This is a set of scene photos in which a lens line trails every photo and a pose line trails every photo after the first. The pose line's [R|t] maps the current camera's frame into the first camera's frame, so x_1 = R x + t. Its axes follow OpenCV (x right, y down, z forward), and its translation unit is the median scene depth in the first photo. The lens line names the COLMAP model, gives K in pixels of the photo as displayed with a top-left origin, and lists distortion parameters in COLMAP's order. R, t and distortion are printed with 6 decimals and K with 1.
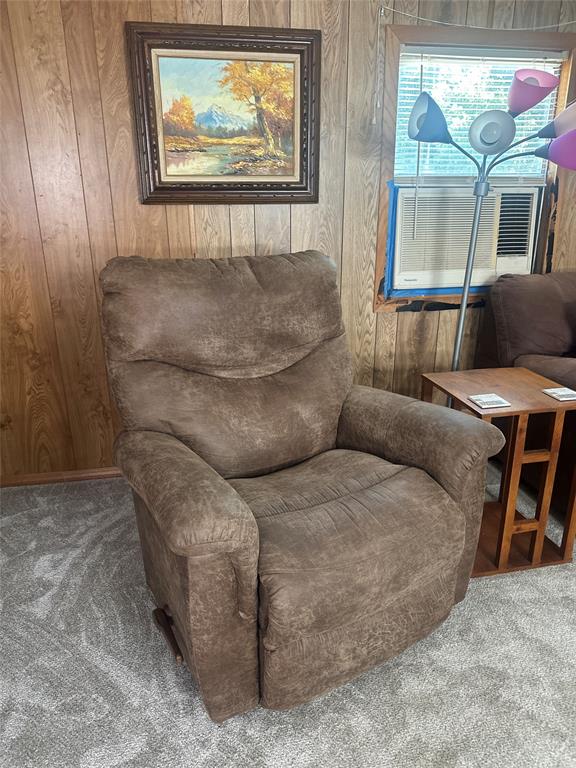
lens RADIAL K [[545.5, 0, 286.9], [0, 545.5, 395.4], [0, 0, 1]] dist [-0.003541, -0.004661]
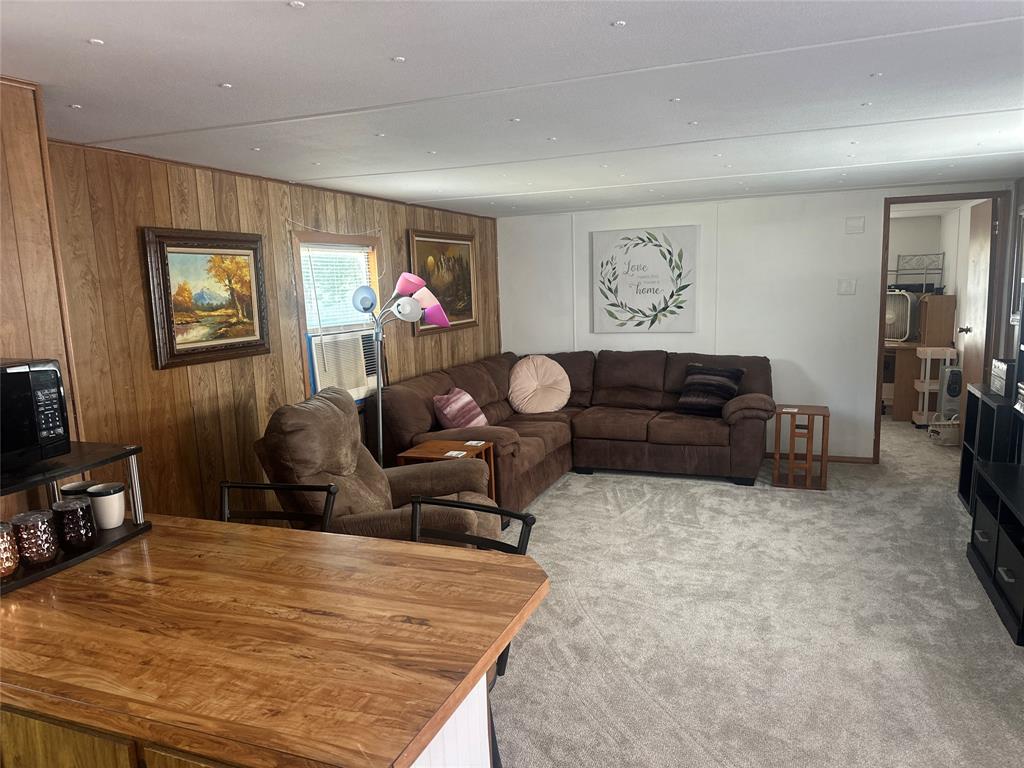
lens RADIAL K [[716.1, 0, 516.3], [0, 716.1, 388.9], [0, 0, 1]] dist [0.103849, -0.164679]
pose [[0.536866, -0.135433, 0.832726, -1.128116], [0.316547, 0.947257, -0.050021, -0.009585], [-0.782031, 0.290452, 0.551421, -0.381021]]
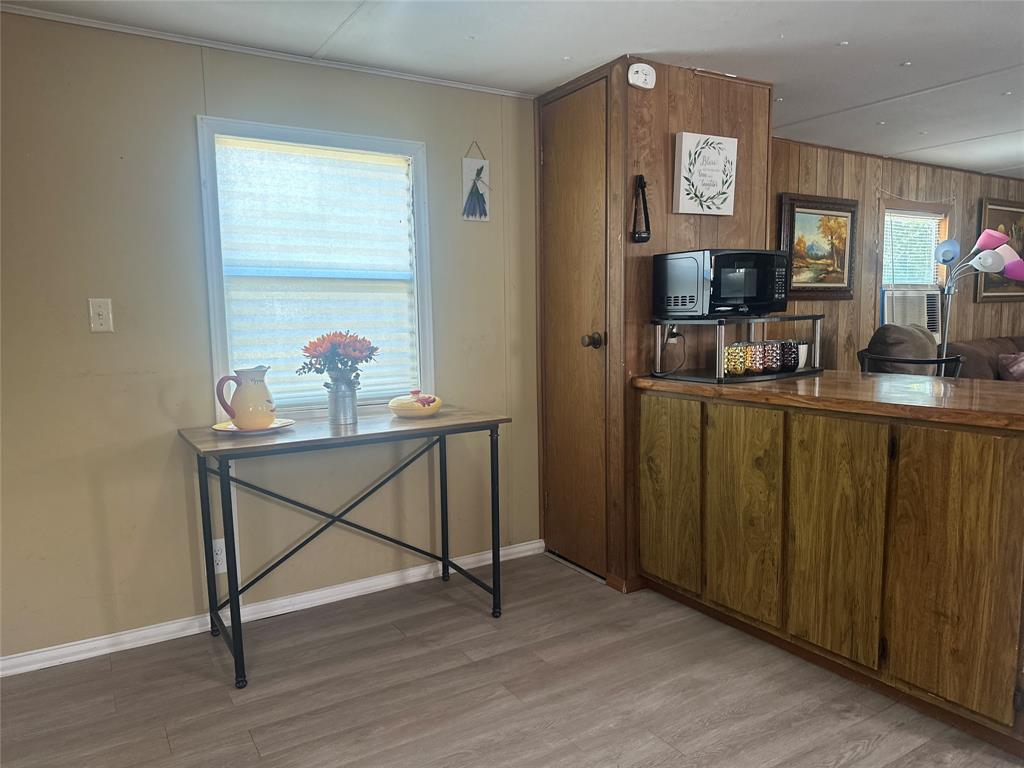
lens RADIAL K [[716.9, 0, 513.3], [0, 716.9, 395.2], [0, 0, 1]] dist [0.058259, -0.076200]
pose [[0.932864, -0.051850, 0.356477, -1.680007], [0.135272, 0.967586, -0.213258, 0.223794], [-0.333864, 0.247162, 0.909640, -0.492450]]
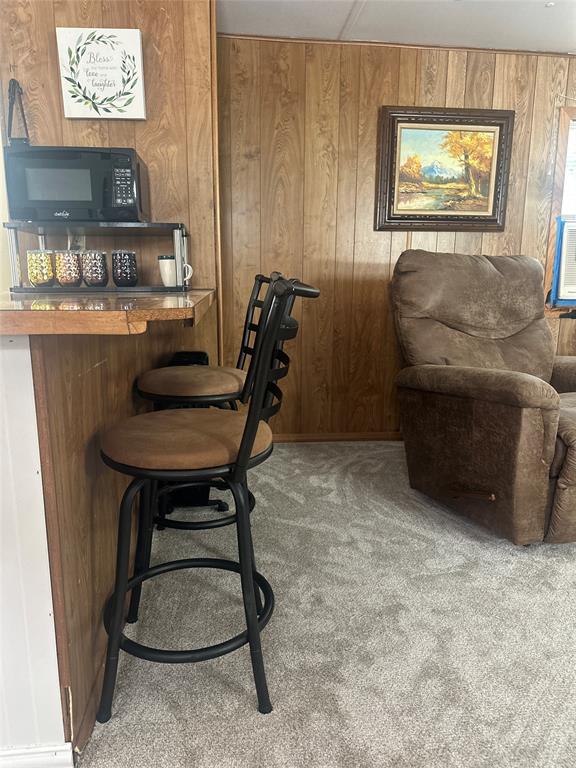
lens RADIAL K [[538.1, 0, 283.2], [0, 538.1, 386.6], [0, 0, 1]] dist [0.022568, -0.033054]
pose [[0.995465, 0.031983, -0.089587, -0.371524], [-0.044847, 0.988343, -0.145487, 0.250149], [0.083890, 0.148845, 0.985296, -0.300947]]
